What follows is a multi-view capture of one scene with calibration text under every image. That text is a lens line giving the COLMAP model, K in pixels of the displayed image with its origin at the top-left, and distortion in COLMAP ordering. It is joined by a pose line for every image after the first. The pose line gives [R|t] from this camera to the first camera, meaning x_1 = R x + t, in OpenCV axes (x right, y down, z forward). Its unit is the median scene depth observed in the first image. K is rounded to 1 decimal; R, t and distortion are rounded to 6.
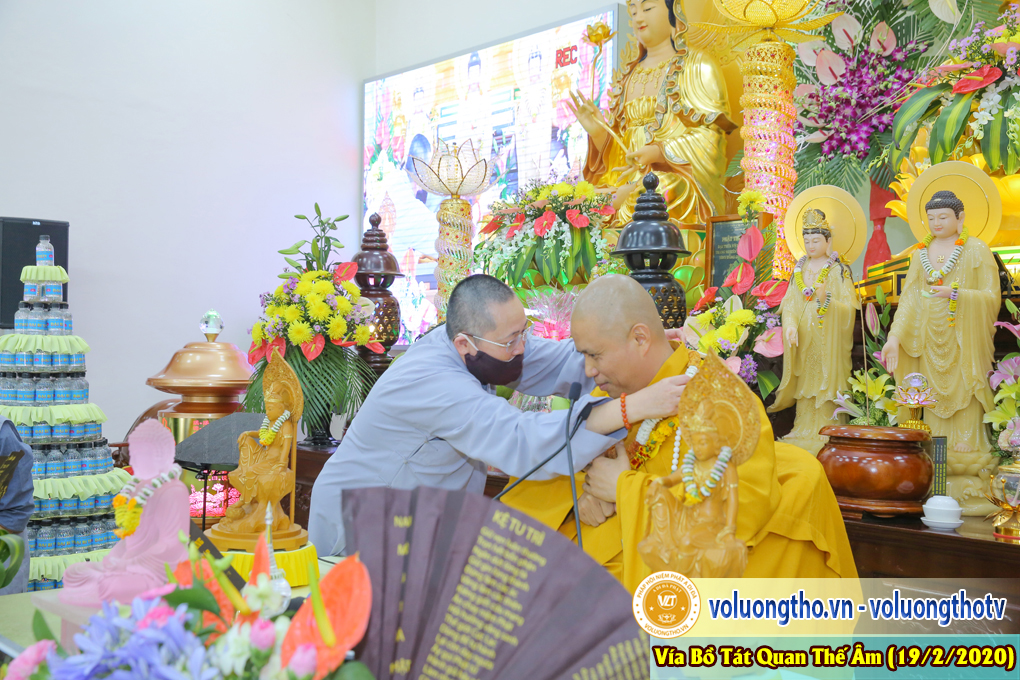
lens RADIAL K [[1123.1, 0, 510.0], [0, 1123.1, 340.0], [0, 0, 1]] dist [0.024666, 0.049585]
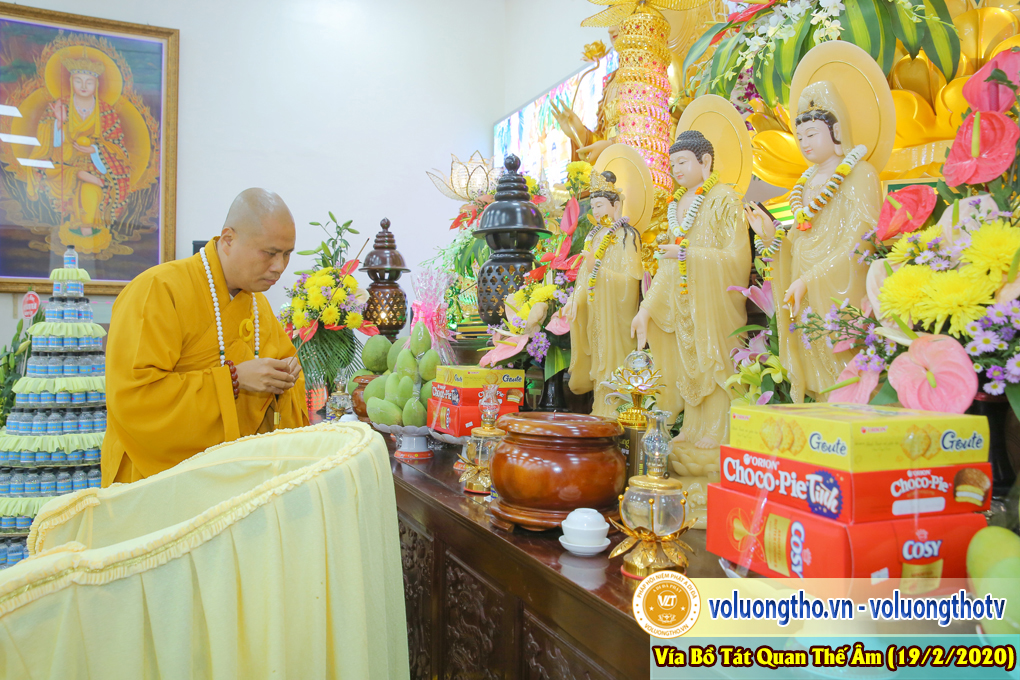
lens RADIAL K [[791.2, 0, 510.0], [0, 791.2, 340.0], [0, 0, 1]] dist [-0.085868, 0.101001]
pose [[0.948702, -0.005412, -0.316125, 0.340806], [0.009273, 0.999900, 0.010710, 0.010509], [0.316036, -0.013092, 0.948657, 0.319179]]
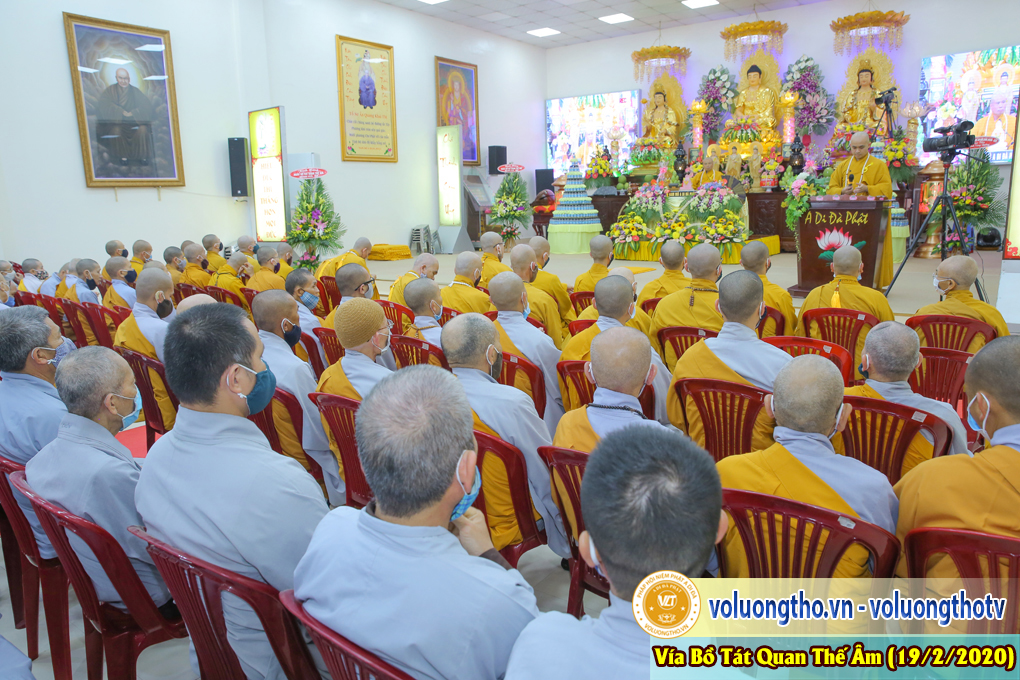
lens RADIAL K [[706.9, 0, 510.0], [0, 706.9, 340.0], [0, 0, 1]] dist [-0.103390, 0.077683]
pose [[0.976369, -0.075655, 0.202433, -1.444712], [0.032573, 0.977538, 0.208226, 0.070727], [-0.213640, -0.196711, 0.956903, -2.276739]]
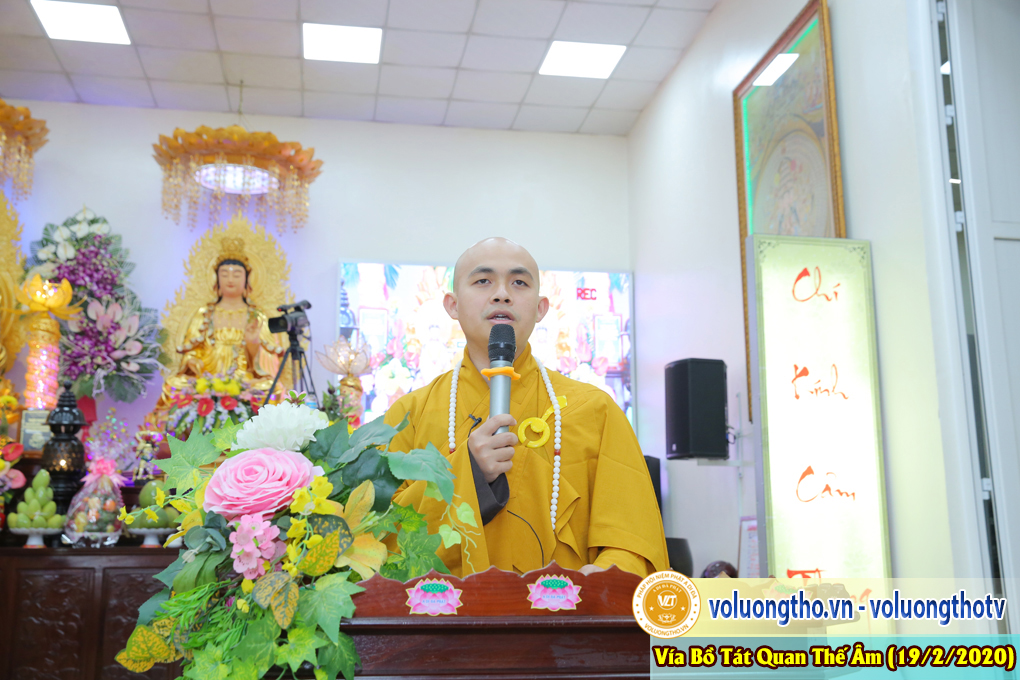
lens RADIAL K [[1114.0, 0, 510.0], [0, 1114.0, 340.0], [0, 0, 1]] dist [0.005034, 0.030905]
pose [[0.531399, 0.150903, 0.833573, -0.628101], [-0.007362, 0.984791, -0.173585, 0.089719], [-0.847090, 0.086106, 0.524428, -0.967390]]
